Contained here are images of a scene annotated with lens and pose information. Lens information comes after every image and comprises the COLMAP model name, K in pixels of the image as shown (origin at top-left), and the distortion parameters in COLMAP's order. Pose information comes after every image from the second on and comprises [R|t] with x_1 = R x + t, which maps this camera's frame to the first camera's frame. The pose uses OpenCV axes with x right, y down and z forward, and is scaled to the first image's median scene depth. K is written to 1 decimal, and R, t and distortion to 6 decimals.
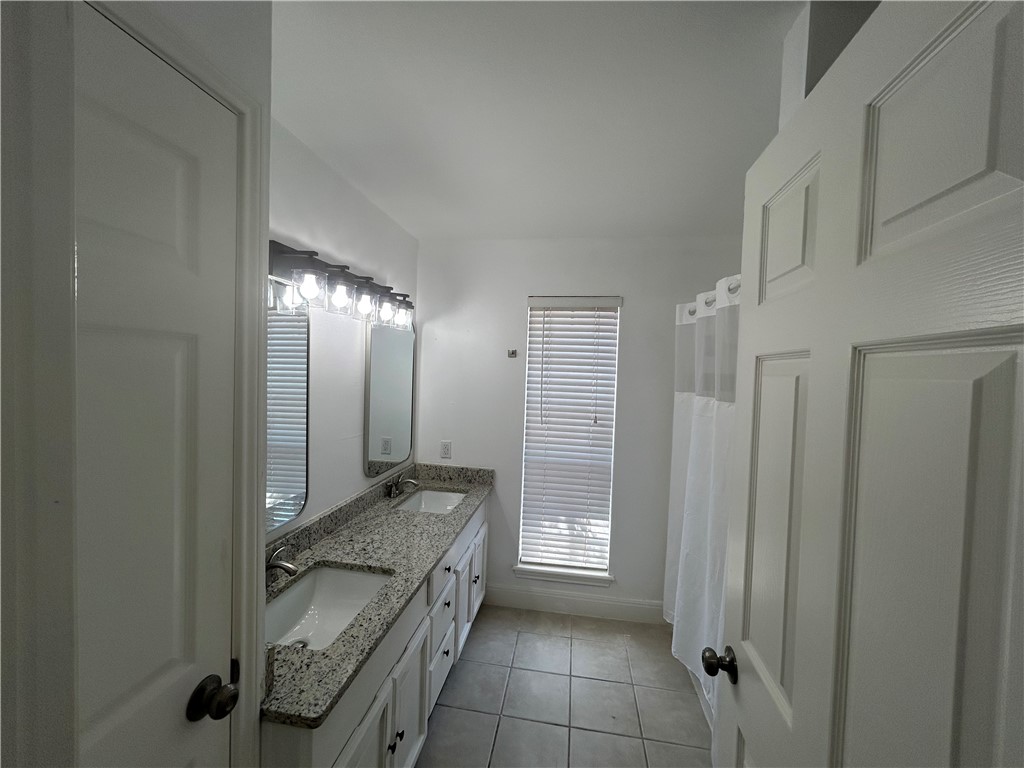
lens RADIAL K [[415.7, 0, 508.9], [0, 415.7, 383.4], [0, 0, 1]] dist [-0.001274, 0.001844]
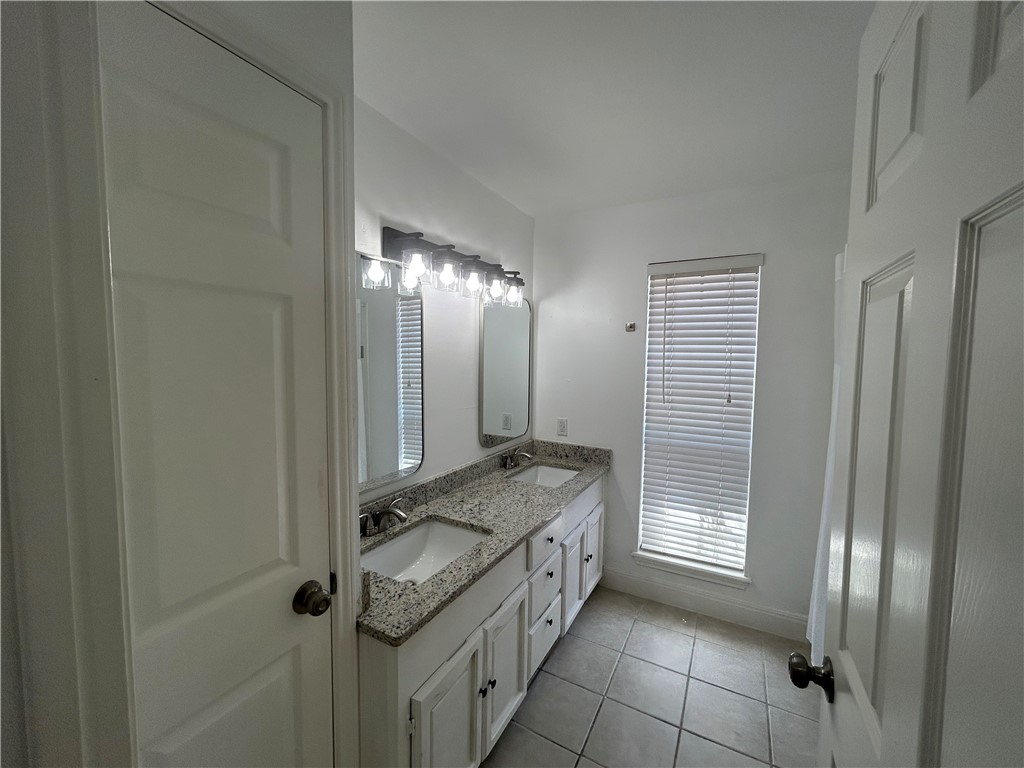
lens RADIAL K [[415.7, 0, 508.6], [0, 415.7, 383.7], [0, 0, 1]] dist [-0.001274, 0.001844]
pose [[0.939818, 0.004190, -0.341651, 0.099068], [0.005375, 0.999620, 0.027046, 0.040626], [0.341634, -0.027255, 0.939438, 0.030121]]
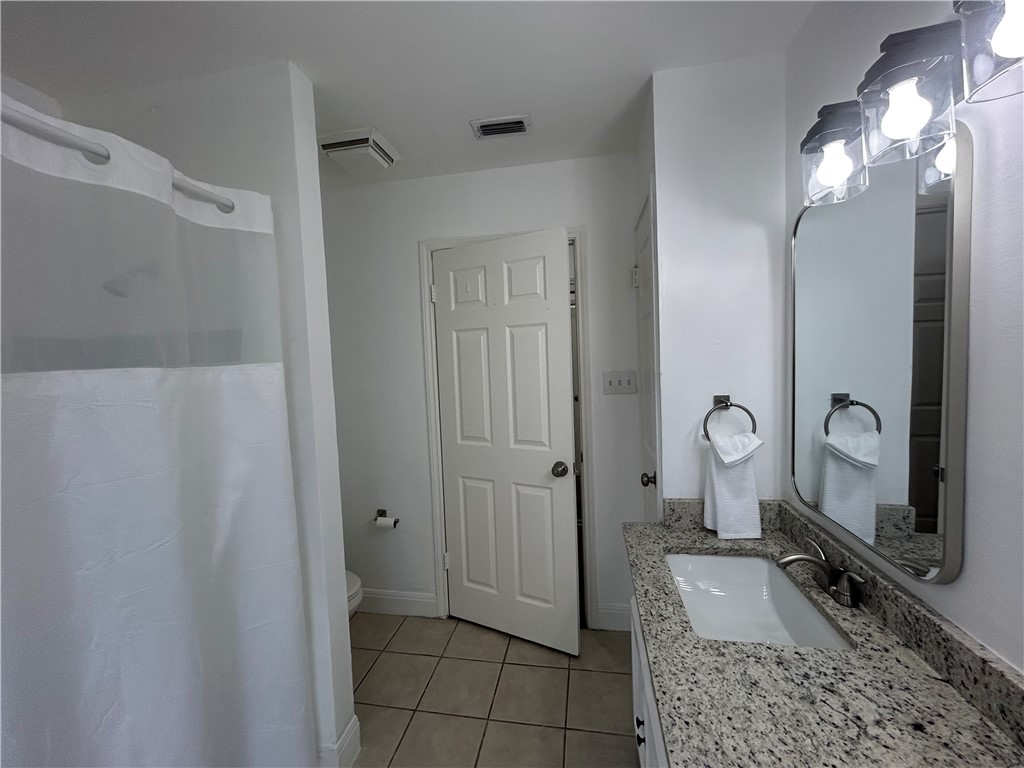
lens RADIAL K [[415.7, 0, 510.0], [0, 415.7, 383.8], [0, 0, 1]] dist [-0.001274, 0.001844]
pose [[-0.999802, 0.007349, 0.018495, -0.009111], [0.009188, 0.994804, 0.101396, 0.016776], [-0.017654, 0.101546, -0.994674, 1.290496]]
